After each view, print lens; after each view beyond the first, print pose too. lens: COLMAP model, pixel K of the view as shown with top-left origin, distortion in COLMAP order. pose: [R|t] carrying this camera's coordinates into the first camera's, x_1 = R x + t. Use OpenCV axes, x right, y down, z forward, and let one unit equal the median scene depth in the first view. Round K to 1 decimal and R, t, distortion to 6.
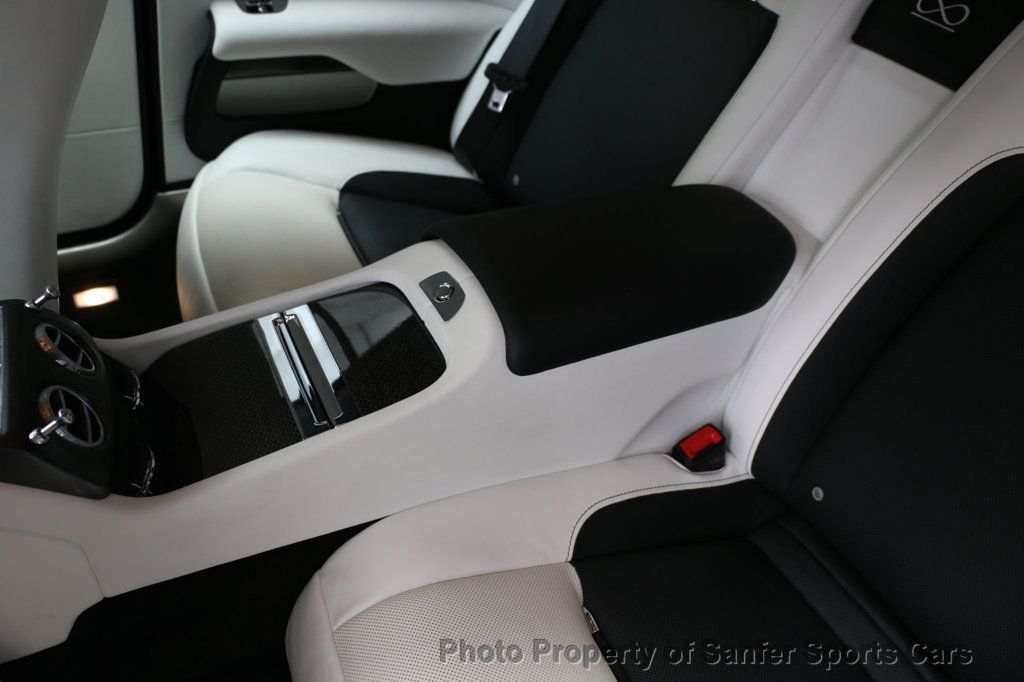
lens RADIAL K [[819.5, 0, 505.5], [0, 819.5, 338.6], [0, 0, 1]] dist [-0.193089, 0.158628]
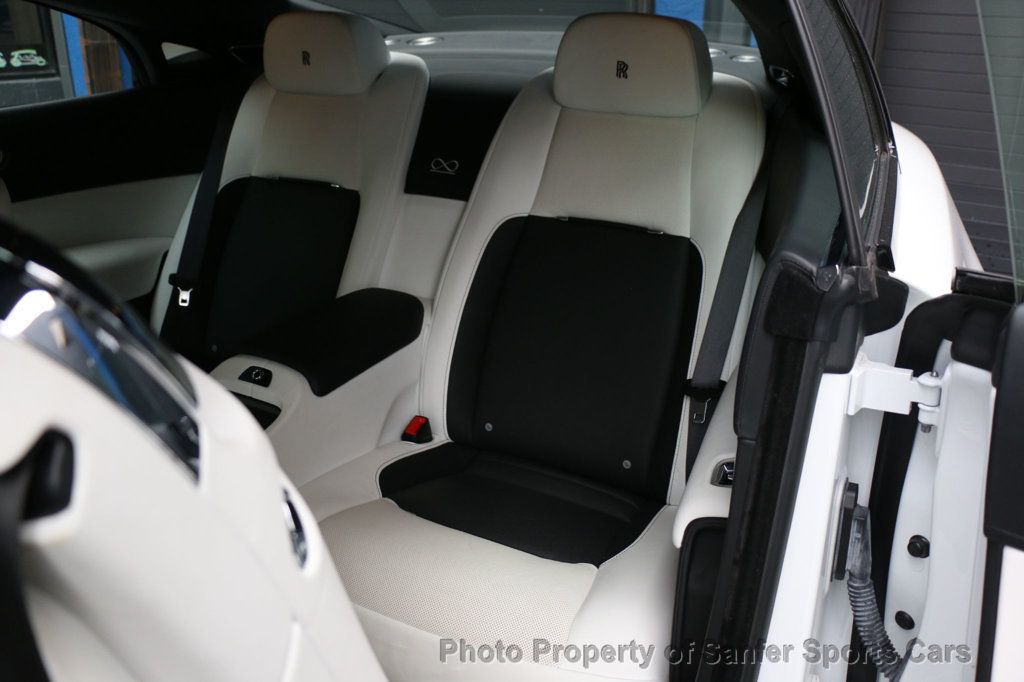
lens RADIAL K [[819.5, 0, 505.5], [0, 819.5, 338.6], [0, 0, 1]] dist [-0.193089, 0.158628]
pose [[0.813313, -0.289659, 0.504599, -0.415867], [0.403411, 0.905691, -0.130318, 0.262552], [-0.419263, 0.309550, 0.853462, -0.592157]]
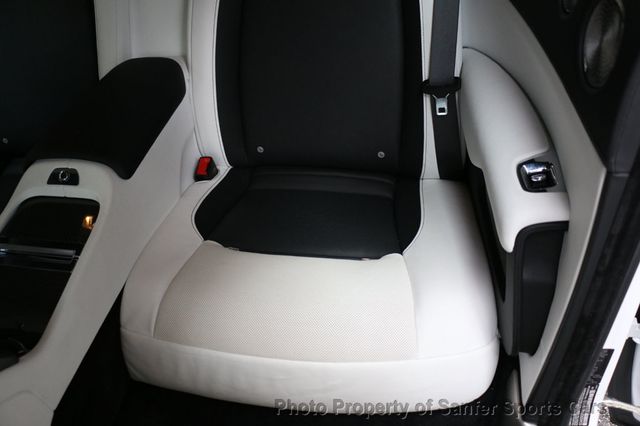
lens RADIAL K [[512.2, 0, 315.9], [0, 512.2, 211.5], [0, 0, 1]] dist [-0.193089, 0.158628]
pose [[0.589574, -0.647740, 0.482530, -0.283558], [0.606652, 0.749527, 0.264921, 0.046907], [-0.533269, 0.136538, 0.834854, -0.200871]]
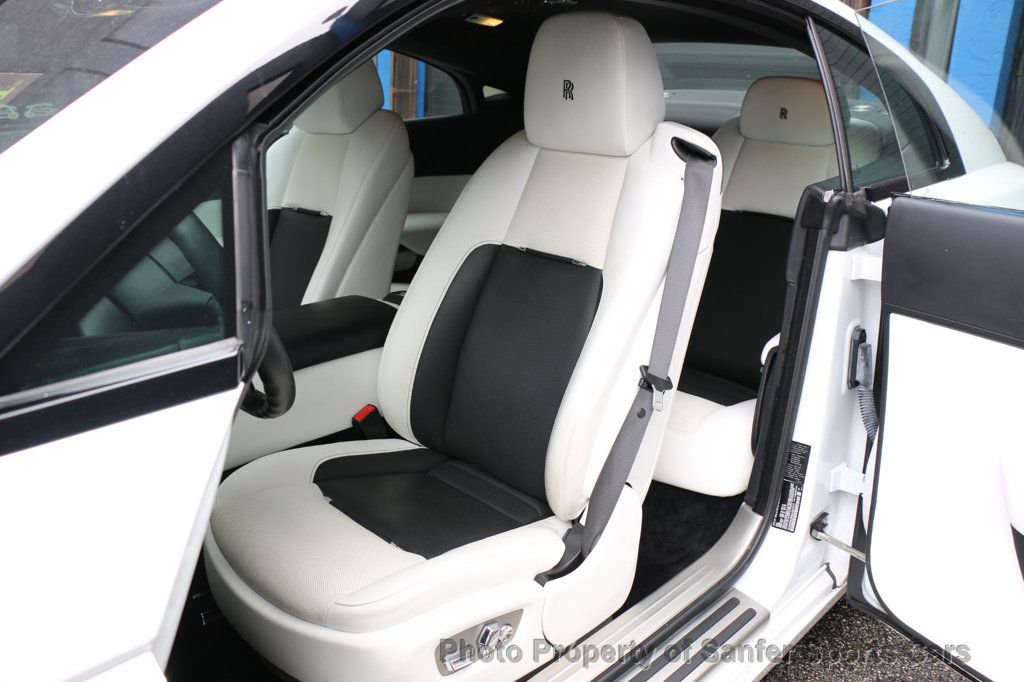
lens RADIAL K [[819.5, 0, 505.5], [0, 819.5, 338.6], [0, 0, 1]] dist [-0.193089, 0.158628]
pose [[0.947506, -0.161281, 0.276082, -0.841066], [0.242233, 0.925684, -0.290572, 0.791731], [-0.208701, 0.342195, 0.916159, -1.289003]]
